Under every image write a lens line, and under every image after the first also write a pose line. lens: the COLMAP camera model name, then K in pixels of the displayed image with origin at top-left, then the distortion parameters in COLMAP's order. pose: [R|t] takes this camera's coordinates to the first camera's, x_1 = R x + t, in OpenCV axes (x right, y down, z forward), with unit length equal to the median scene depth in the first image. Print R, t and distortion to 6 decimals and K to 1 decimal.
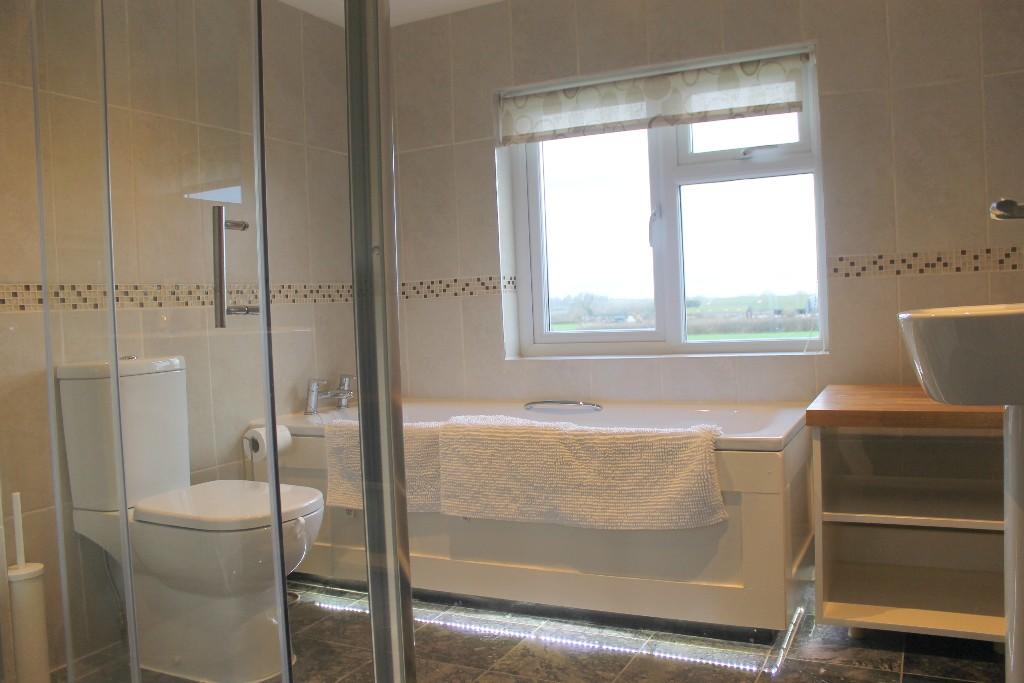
lens RADIAL K [[852.8, 0, 512.0], [0, 852.8, 341.5], [0, 0, 1]] dist [-0.178450, 0.133695]
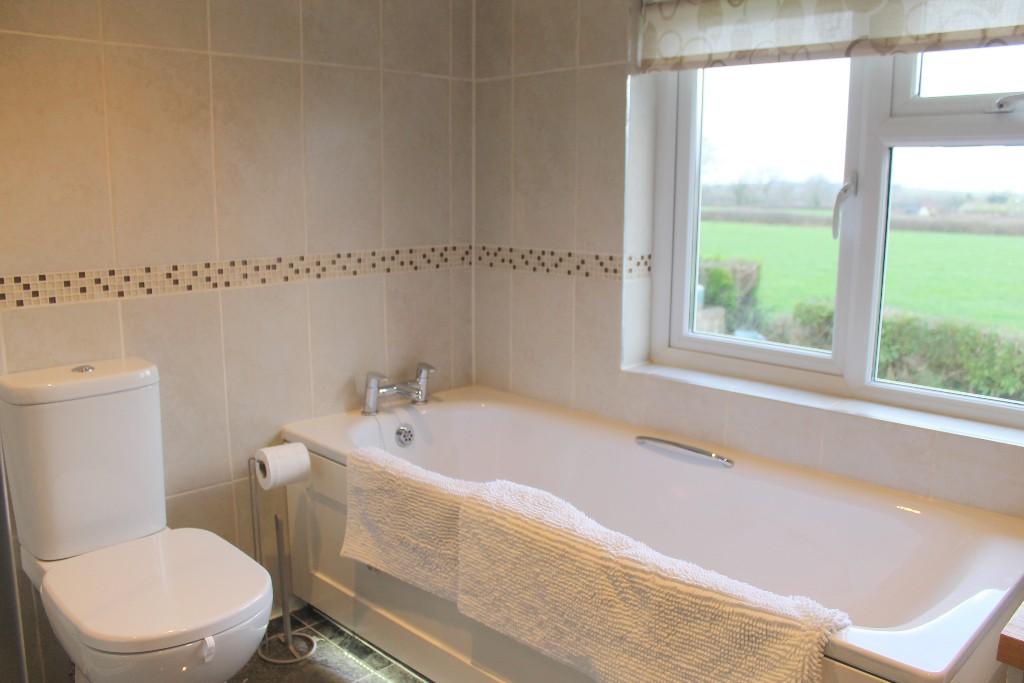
lens RADIAL K [[852.8, 0, 512.0], [0, 852.8, 341.5], [0, 0, 1]] dist [-0.178450, 0.133695]
pose [[0.947156, 0.105743, -0.302843, 0.129193], [-0.059620, 0.985685, 0.157703, -0.119248], [0.315184, -0.131314, 0.939902, 0.291135]]
